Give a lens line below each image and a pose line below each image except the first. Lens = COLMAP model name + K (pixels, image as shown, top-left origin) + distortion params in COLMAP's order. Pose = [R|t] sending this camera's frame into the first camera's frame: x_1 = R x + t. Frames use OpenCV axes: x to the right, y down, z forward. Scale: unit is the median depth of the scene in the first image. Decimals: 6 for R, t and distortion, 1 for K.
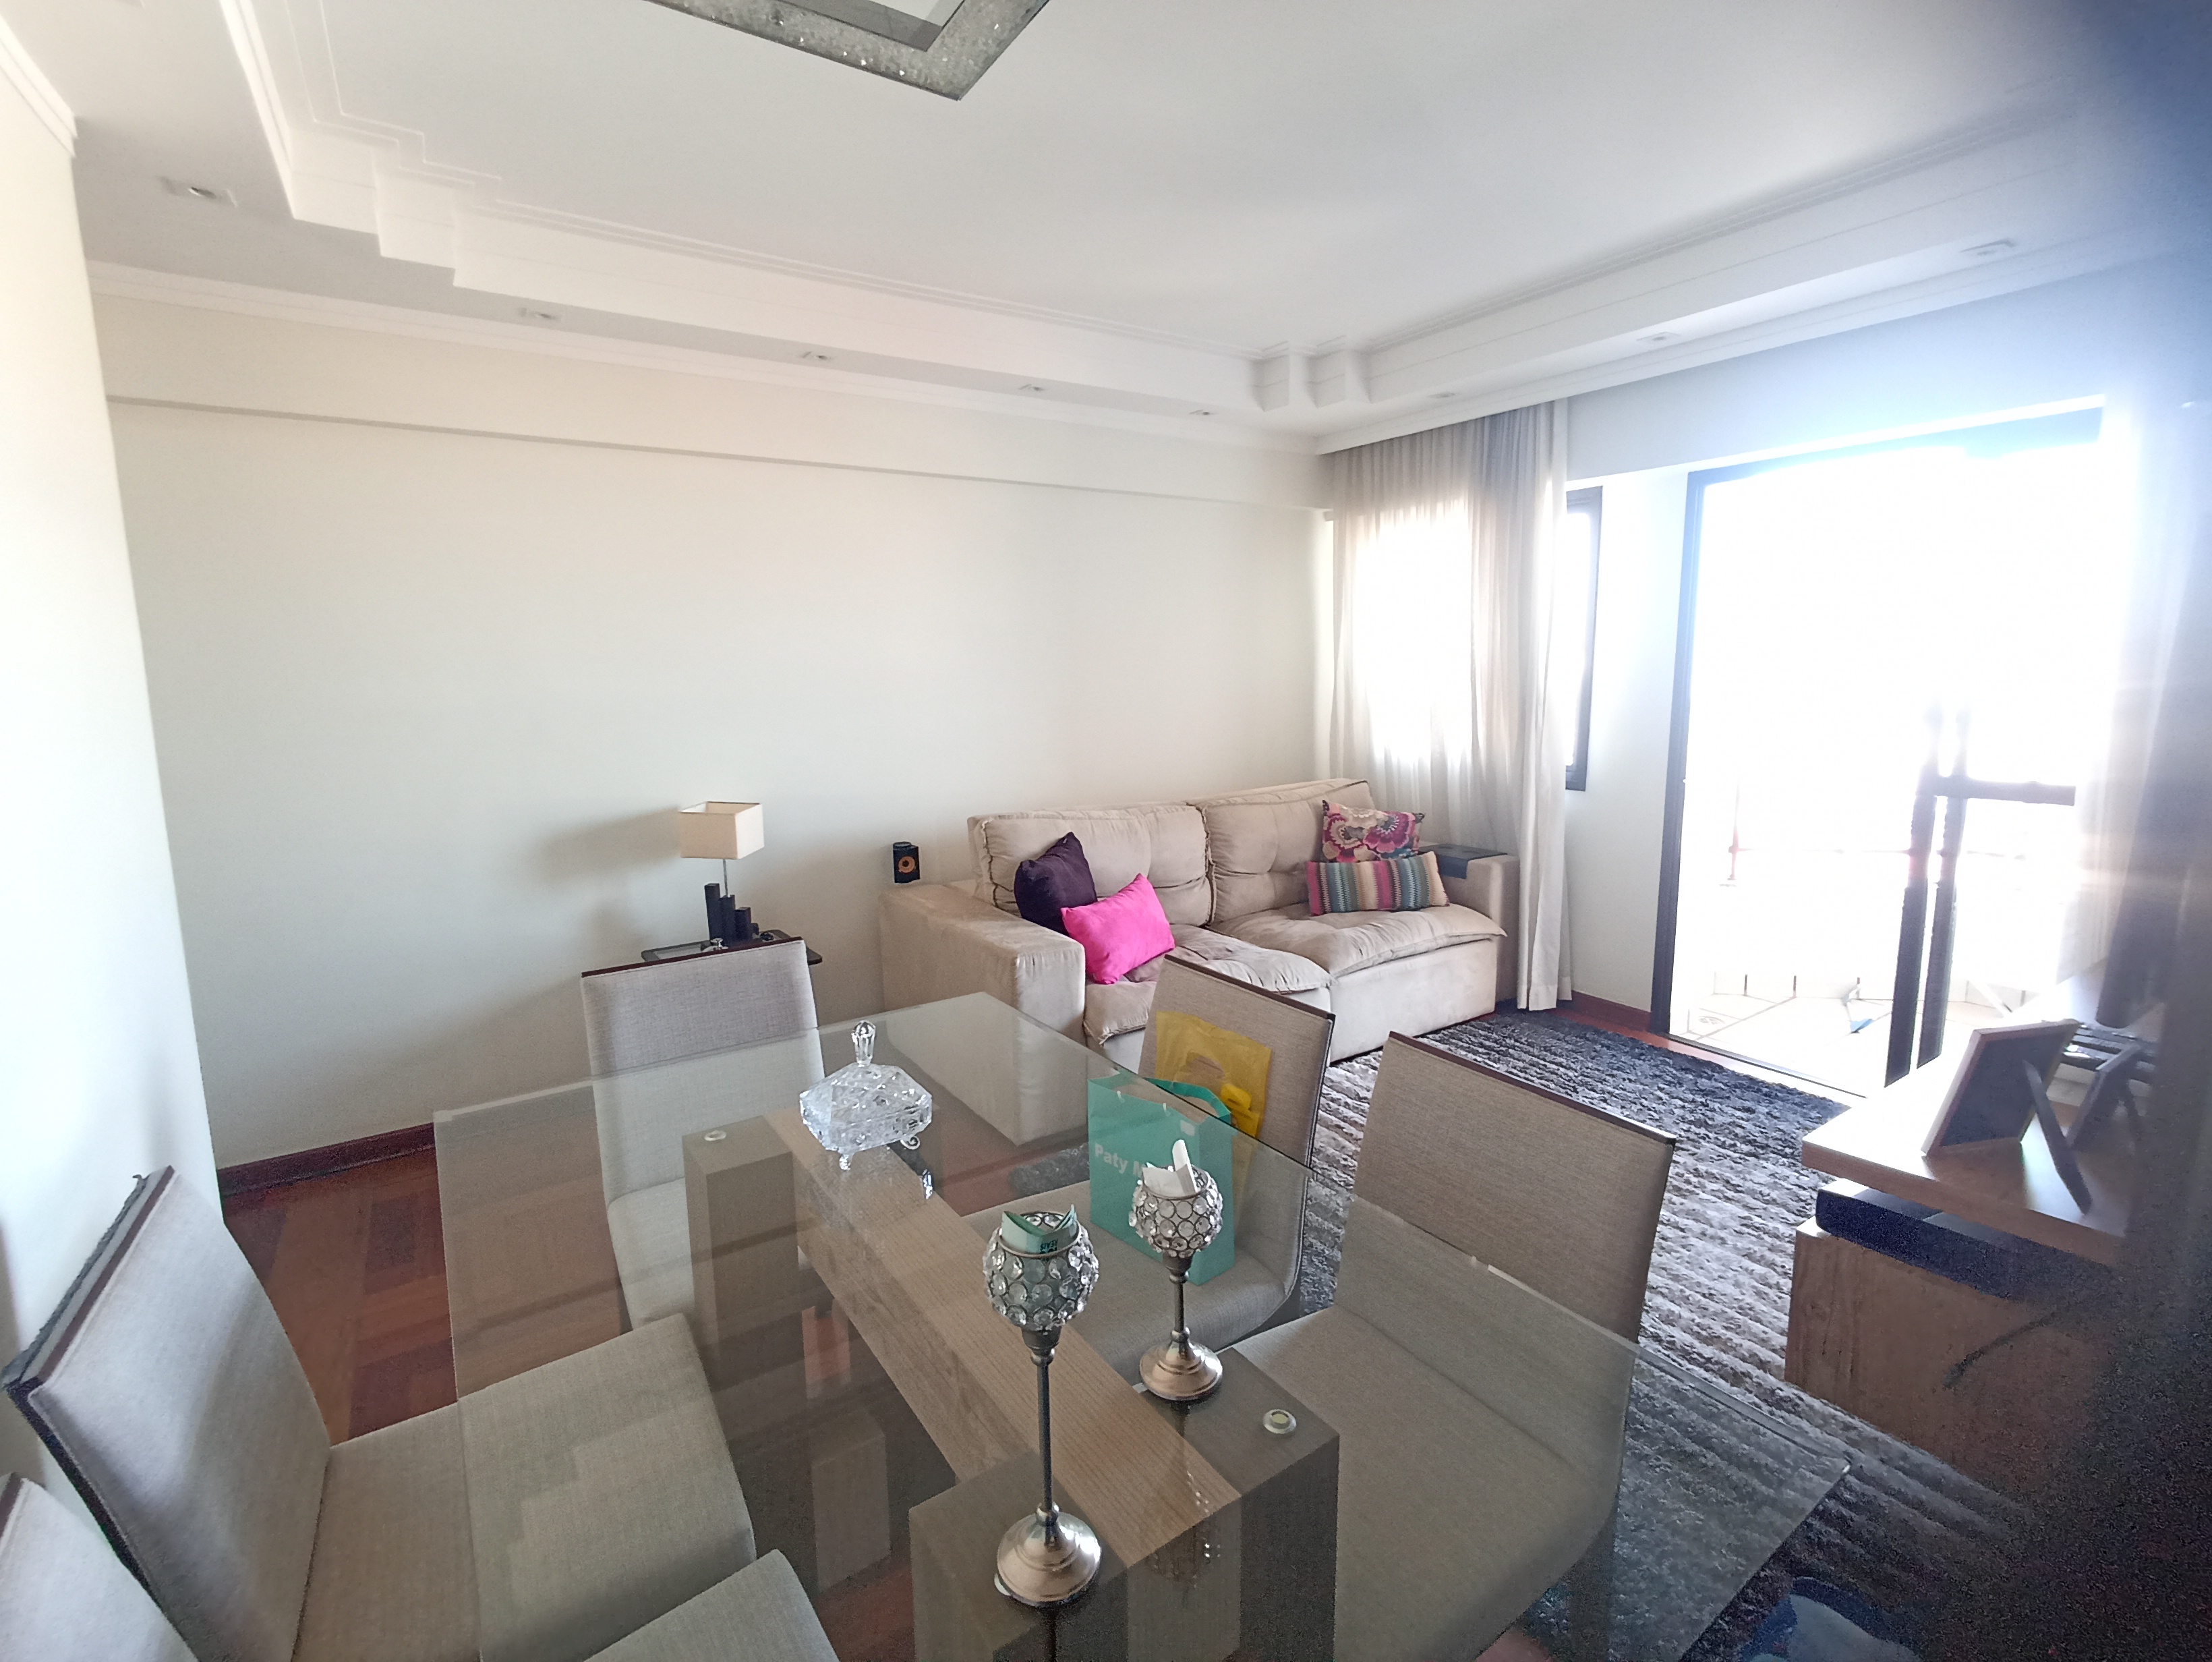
lens RADIAL K [[1013.2, 0, 1094.8], [0, 1013.2, 818.9], [0, 0, 1]] dist [0.010230, -0.010218]
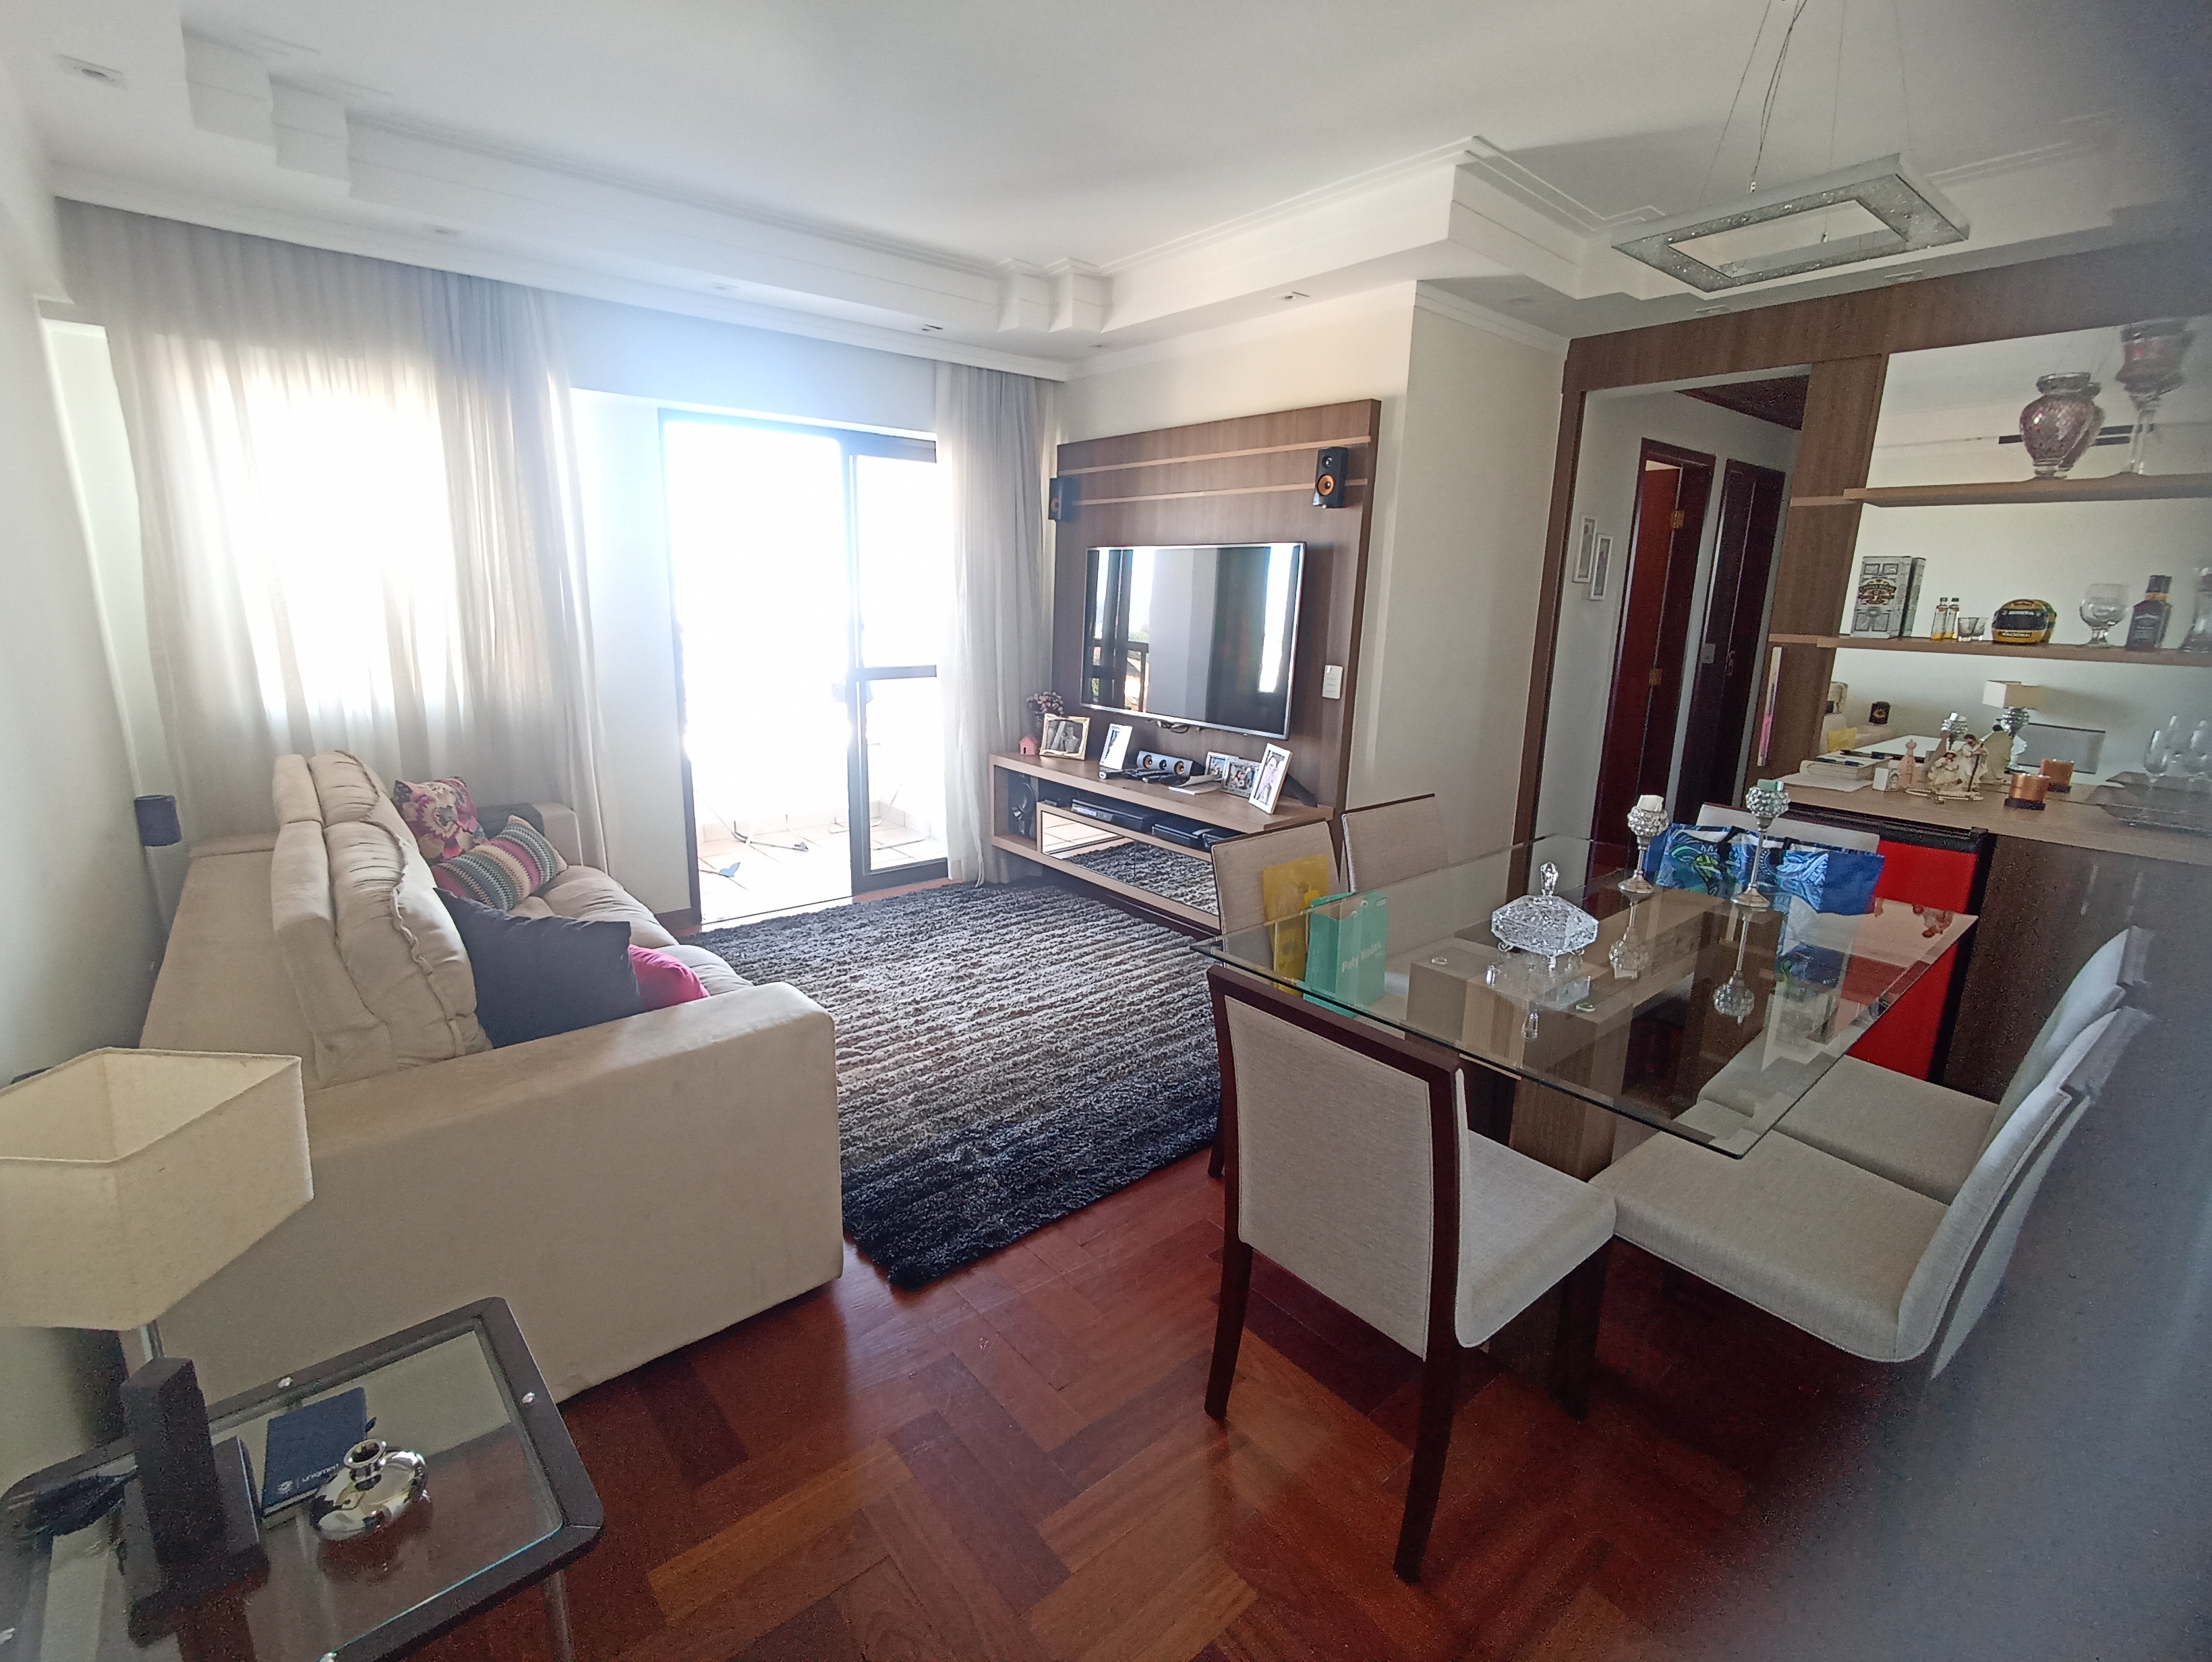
lens RADIAL K [[1013.2, 0, 1094.8], [0, 1013.2, 818.9], [0, 0, 1]] dist [0.010230, -0.010218]
pose [[-0.081204, -0.197461, 0.976942, -0.588088], [0.141373, 0.967987, 0.207402, -0.074351], [-0.986620, 0.154955, -0.050689, 0.668099]]
